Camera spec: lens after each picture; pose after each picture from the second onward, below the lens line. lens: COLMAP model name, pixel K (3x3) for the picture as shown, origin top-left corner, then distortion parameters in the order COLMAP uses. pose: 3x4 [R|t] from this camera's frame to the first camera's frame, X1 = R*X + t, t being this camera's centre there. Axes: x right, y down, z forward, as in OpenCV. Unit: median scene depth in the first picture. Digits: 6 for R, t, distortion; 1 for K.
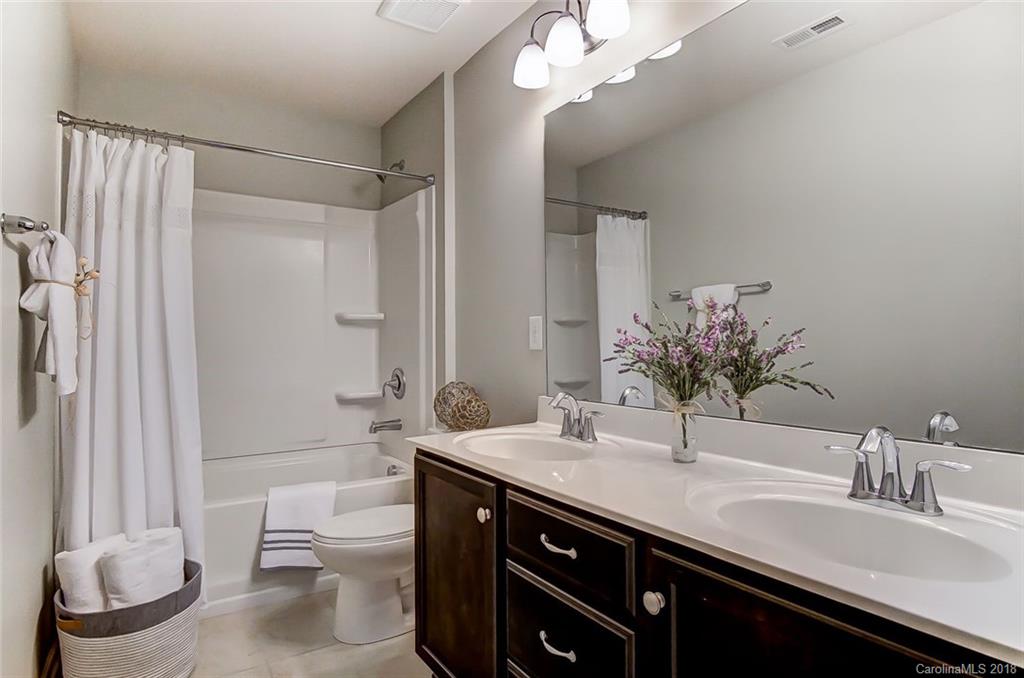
lens RADIAL K [[558.2, 0, 512.0], [0, 558.2, 337.2], [0, 0, 1]] dist [-0.031225, 0.003099]
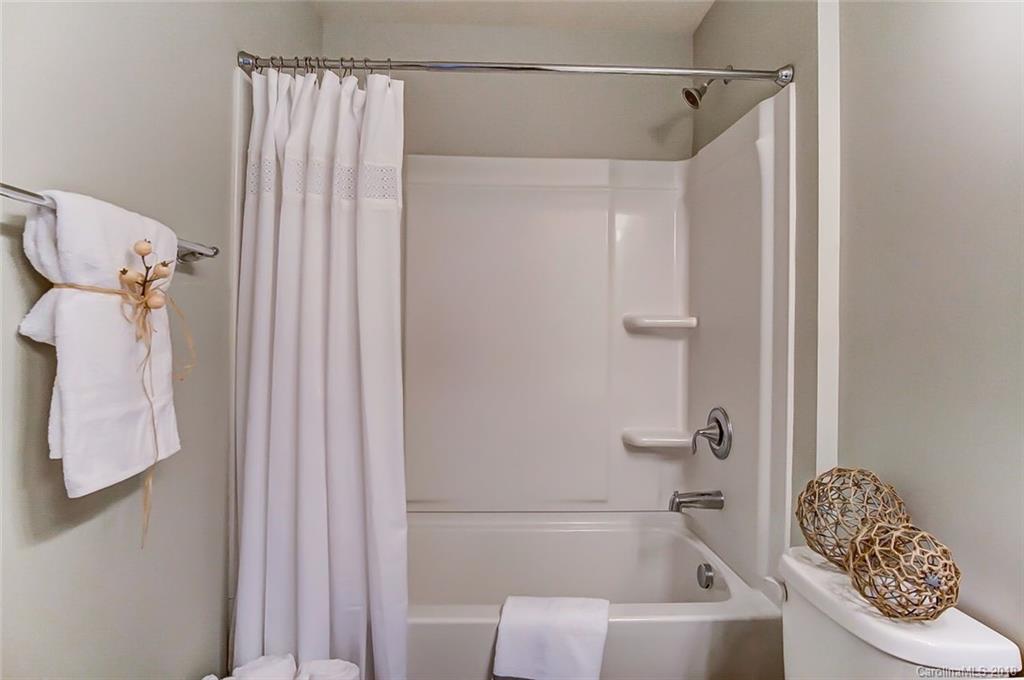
lens RADIAL K [[556.3, 0, 514.8], [0, 556.3, 336.6], [0, 0, 1]] dist [-0.031484, 0.004603]
pose [[0.856821, 0.015248, -0.515389, -0.087940], [-0.008805, 0.999850, 0.014944, -0.031112], [0.515539, -0.008266, 0.856826, 0.378476]]
